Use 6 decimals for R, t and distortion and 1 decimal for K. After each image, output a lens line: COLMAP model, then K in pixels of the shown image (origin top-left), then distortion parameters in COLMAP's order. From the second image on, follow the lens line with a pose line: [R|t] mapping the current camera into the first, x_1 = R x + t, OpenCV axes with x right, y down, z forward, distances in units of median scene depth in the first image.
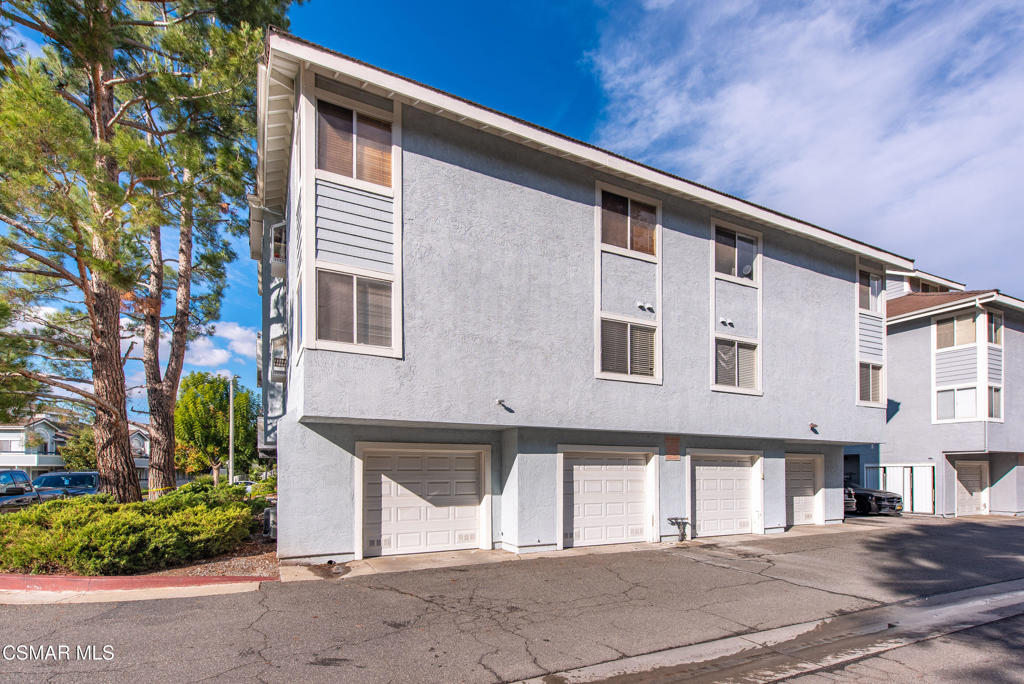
lens RADIAL K [[483.0, 0, 511.5], [0, 483.0, 411.1], [0, 0, 1]] dist [0.011170, -0.000547]
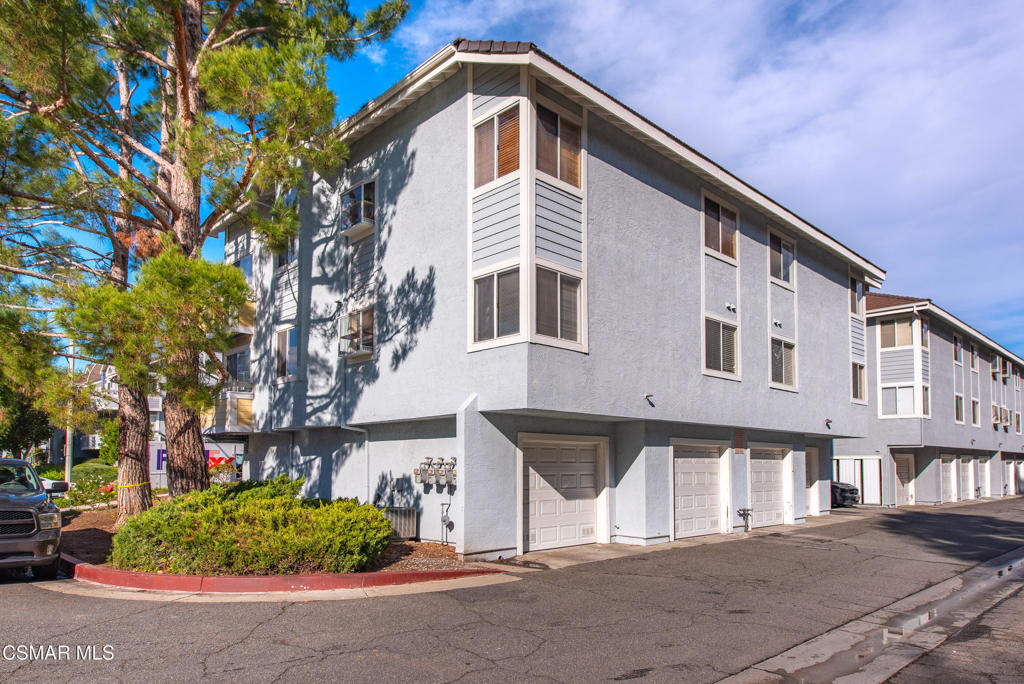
lens RADIAL K [[650.2, 0, 512.0], [0, 650.2, 342.0], [0, 0, 1]] dist [0.005762, 0.001203]
pose [[0.951802, 0.060540, 0.300678, -0.575985], [-0.043544, 0.997069, -0.062915, -0.028088], [-0.303605, 0.046790, 0.951648, -0.197705]]
